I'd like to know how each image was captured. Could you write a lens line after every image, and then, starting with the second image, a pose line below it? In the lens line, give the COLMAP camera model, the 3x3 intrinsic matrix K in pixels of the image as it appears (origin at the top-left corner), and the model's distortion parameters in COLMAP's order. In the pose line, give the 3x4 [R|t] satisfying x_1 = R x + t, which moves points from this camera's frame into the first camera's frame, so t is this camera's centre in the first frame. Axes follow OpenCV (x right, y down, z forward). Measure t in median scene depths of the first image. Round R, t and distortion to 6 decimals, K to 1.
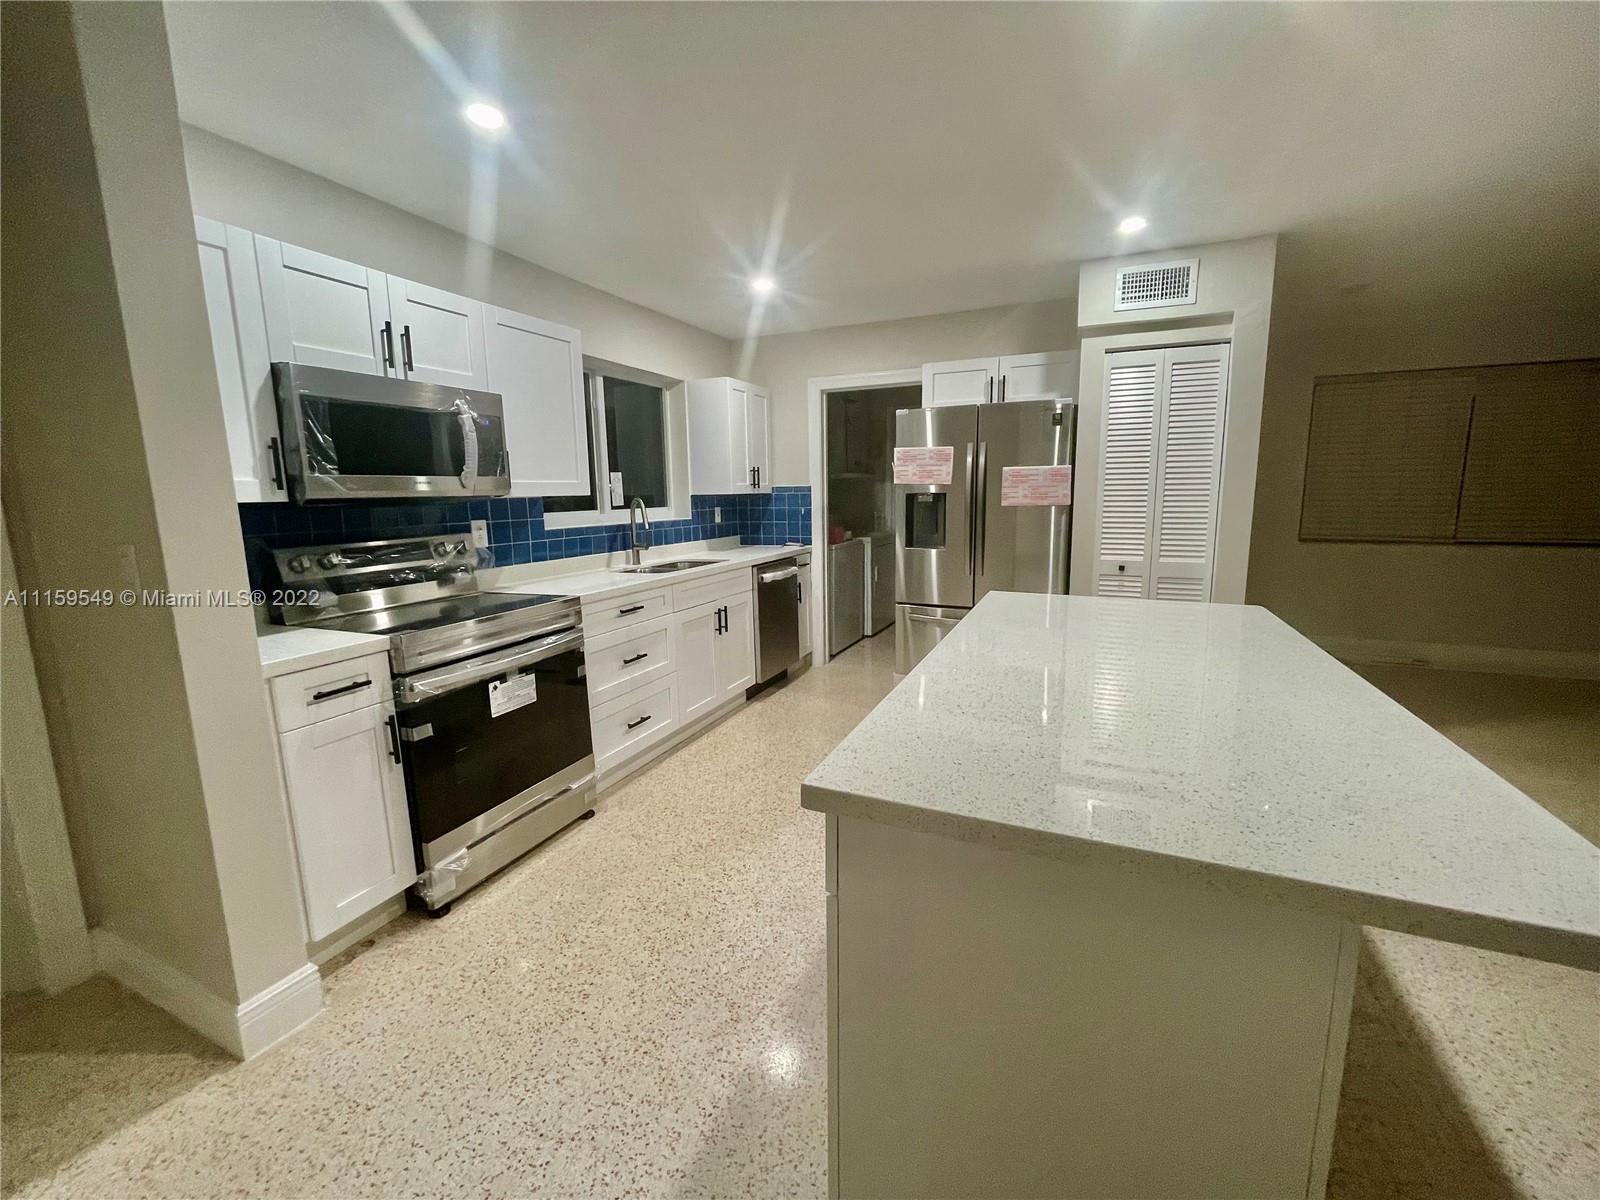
lens RADIAL K [[639.7, 0, 798.7], [0, 639.7, 593.0], [0, 0, 1]] dist [0.005386, -0.000898]
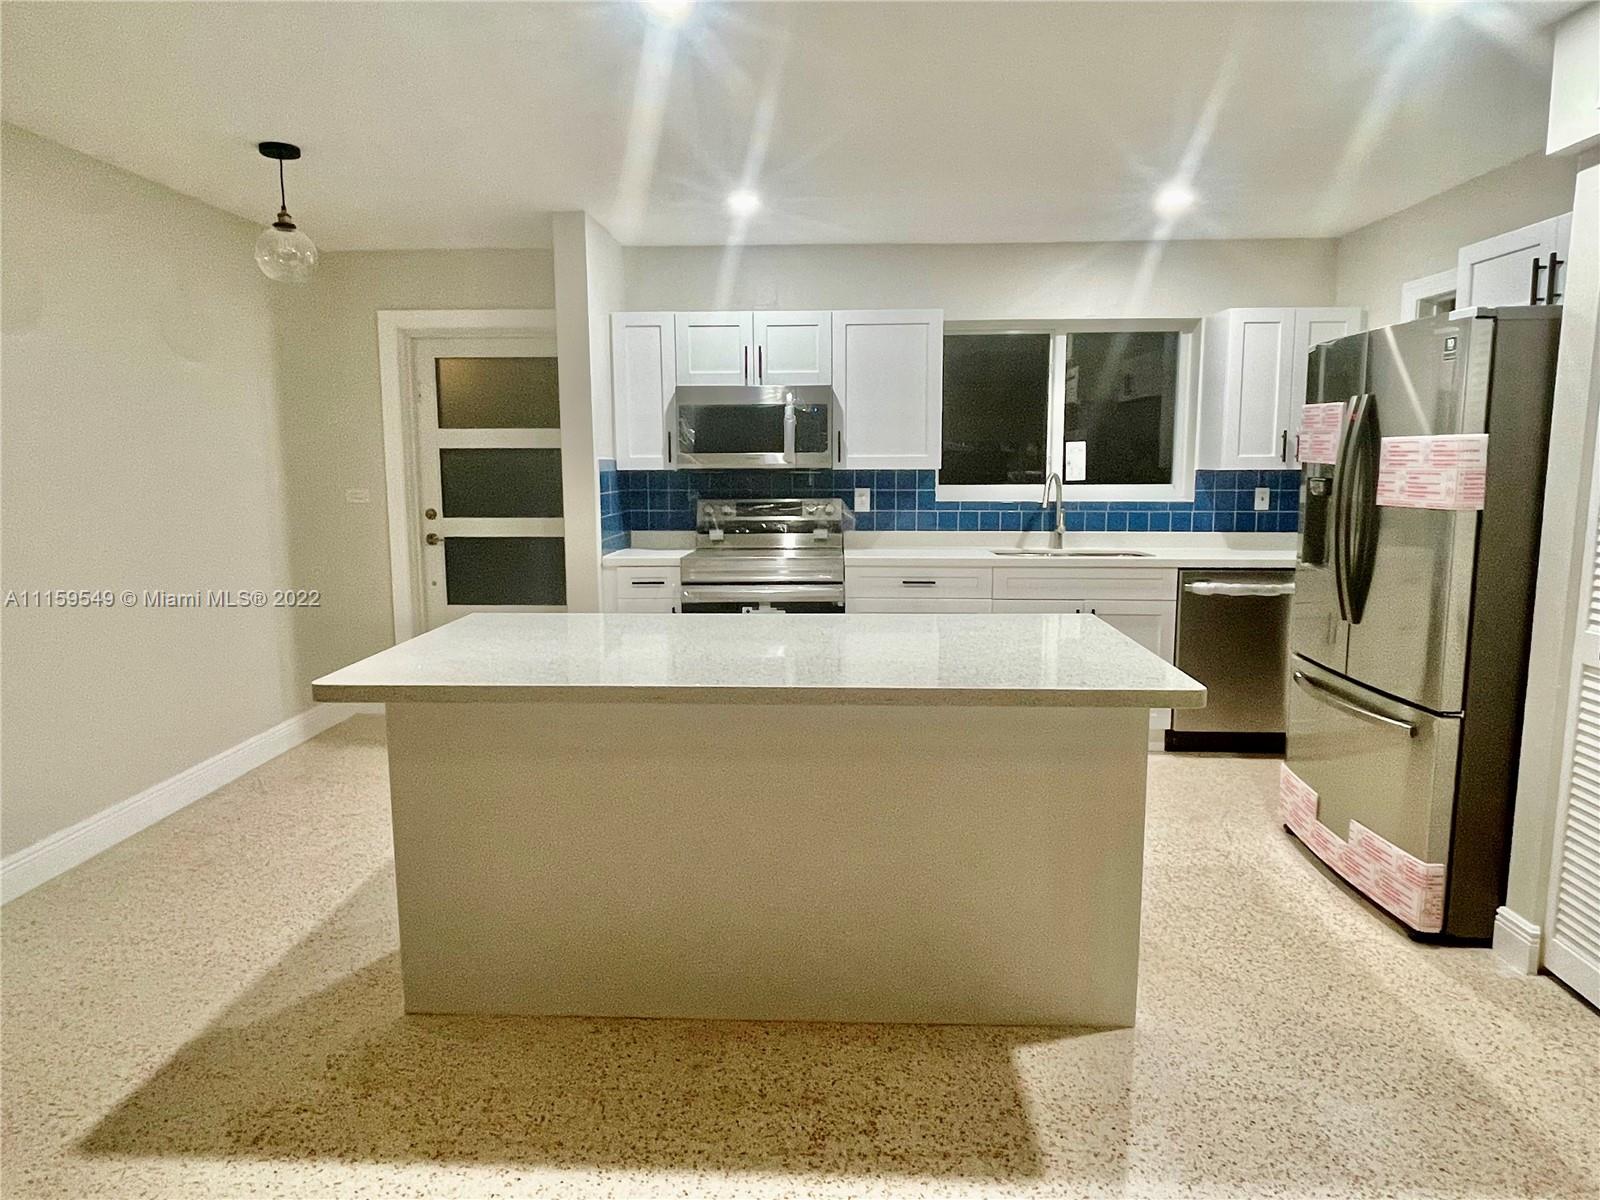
lens RADIAL K [[973.1, 0, 798.3], [0, 973.1, 595.4], [0, 0, 1]] dist [0.005296, -0.001699]
pose [[0.366700, 0.145512, -0.918889, 0.882754], [-0.150090, 0.984008, 0.095927, -0.059277], [0.918153, 0.102740, 0.382675, 0.191930]]
